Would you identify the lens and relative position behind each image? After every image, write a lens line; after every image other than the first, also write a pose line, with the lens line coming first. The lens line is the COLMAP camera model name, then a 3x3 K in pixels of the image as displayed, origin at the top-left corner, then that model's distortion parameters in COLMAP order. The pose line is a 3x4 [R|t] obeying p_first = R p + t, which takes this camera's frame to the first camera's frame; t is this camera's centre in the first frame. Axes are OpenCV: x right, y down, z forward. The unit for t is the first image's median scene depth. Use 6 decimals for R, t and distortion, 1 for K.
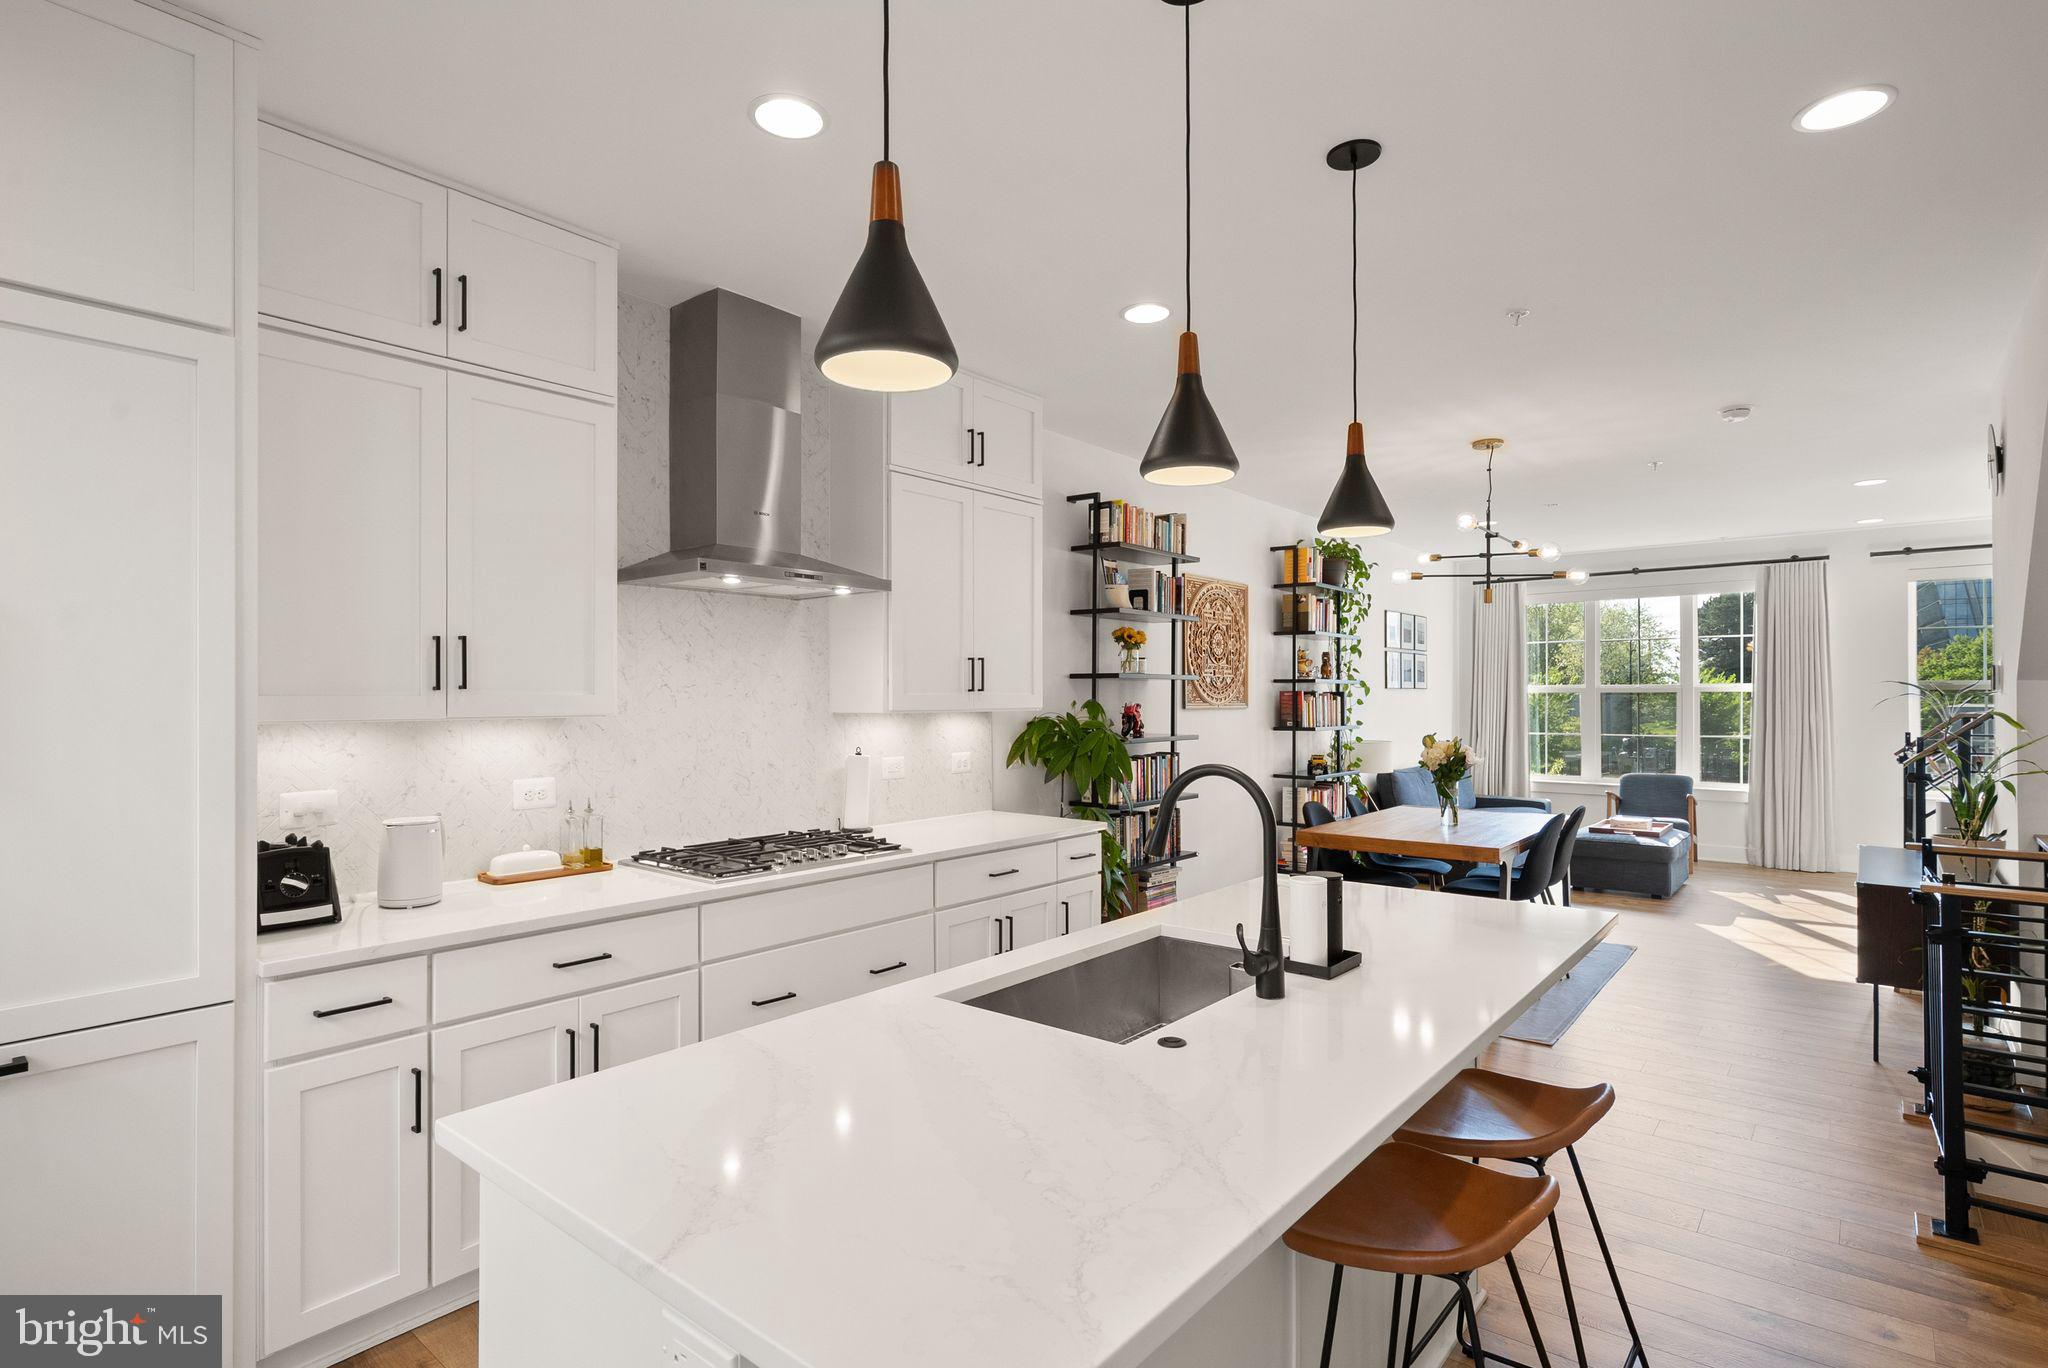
lens RADIAL K [[1014.4, 0, 1043.0], [0, 1014.4, 702.5], [0, 0, 1]] dist [0.003587, 0.001083]
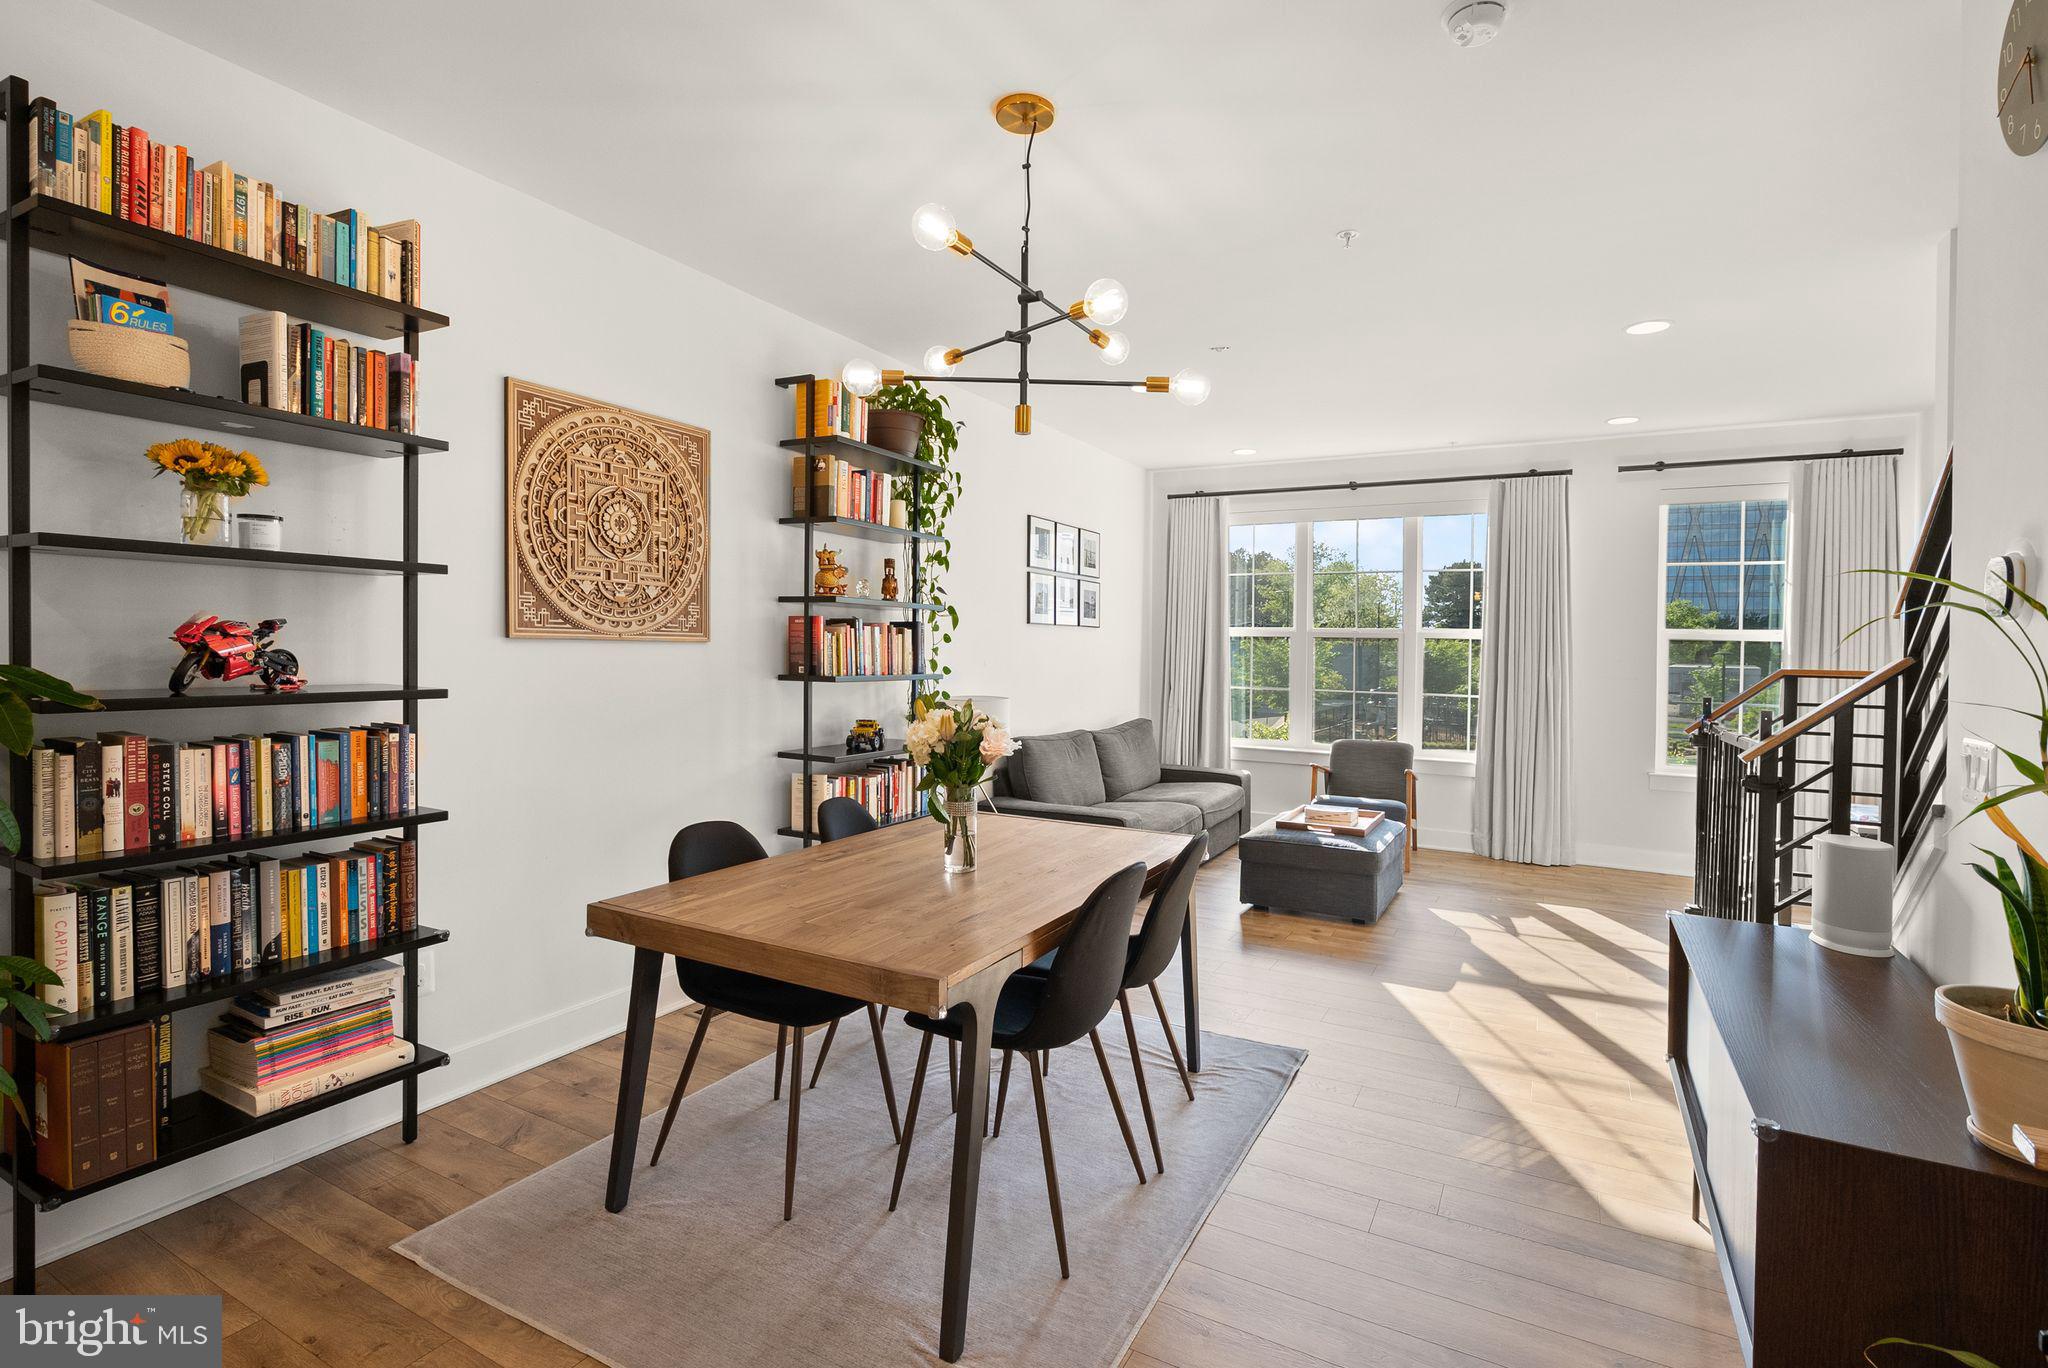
lens RADIAL K [[942.3, 0, 1037.4], [0, 942.3, 643.7], [0, 0, 1]] dist [-0.002396, -0.000126]
pose [[0.984619, 0.020618, 0.173493, 0.285522], [-0.019672, 0.999781, -0.007169, 0.006619], [-0.173603, 0.003646, 0.984809, 0.420633]]
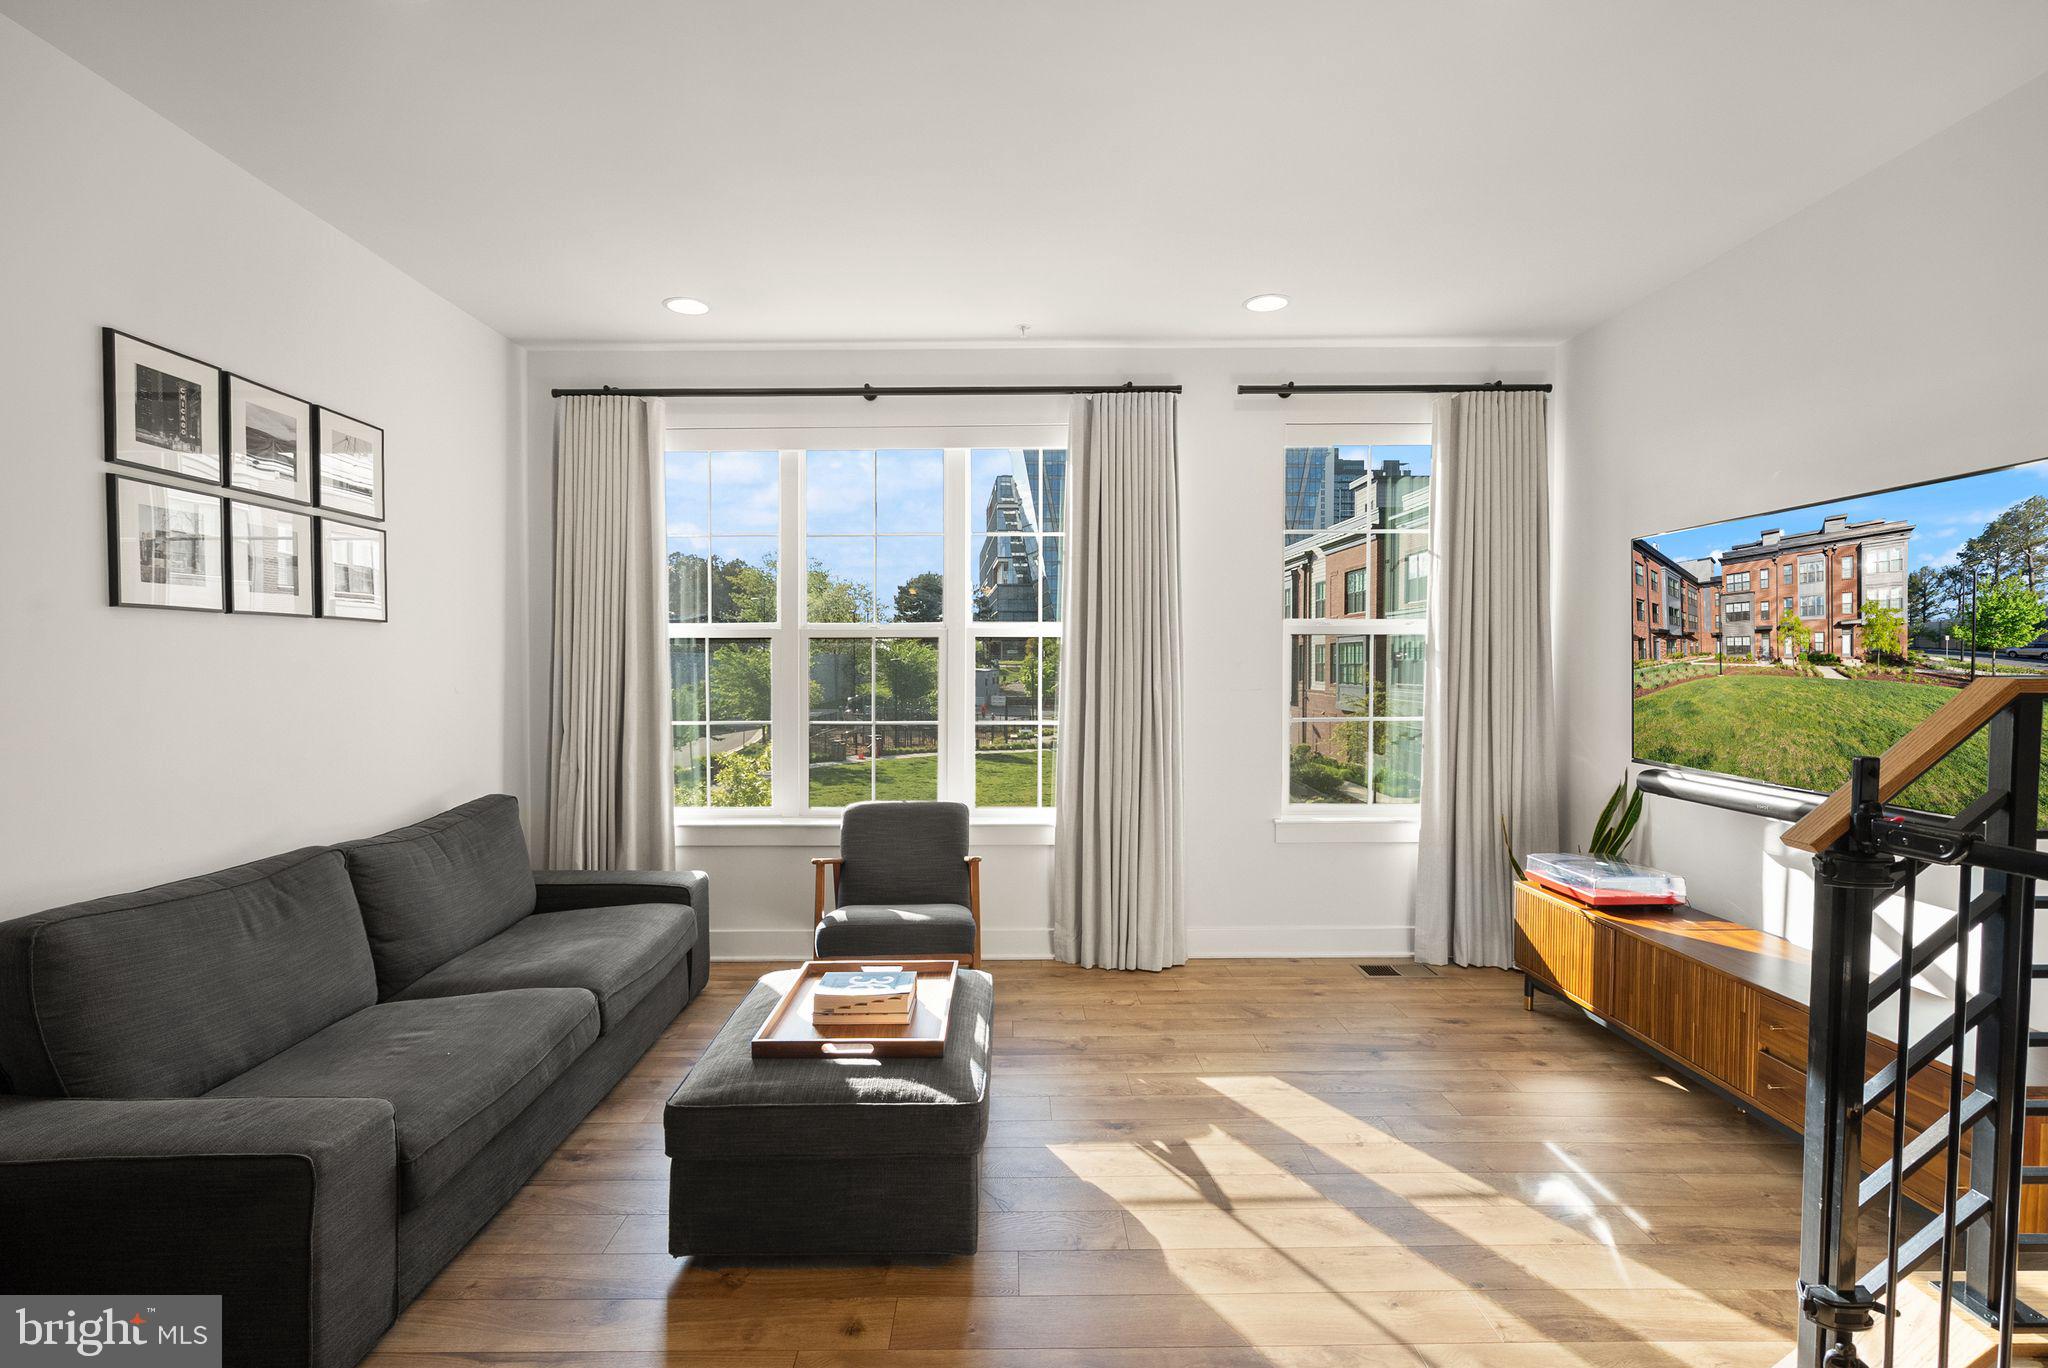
lens RADIAL K [[968.2, 0, 1010.9], [0, 968.2, 665.7], [0, 0, 1]] dist [-0.003118, -0.001239]
pose [[0.778118, -0.003374, 0.628109, 0.459122], [0.003023, 0.999994, 0.001626, 0.004409], [-0.628111, 0.000633, 0.778124, 0.795744]]
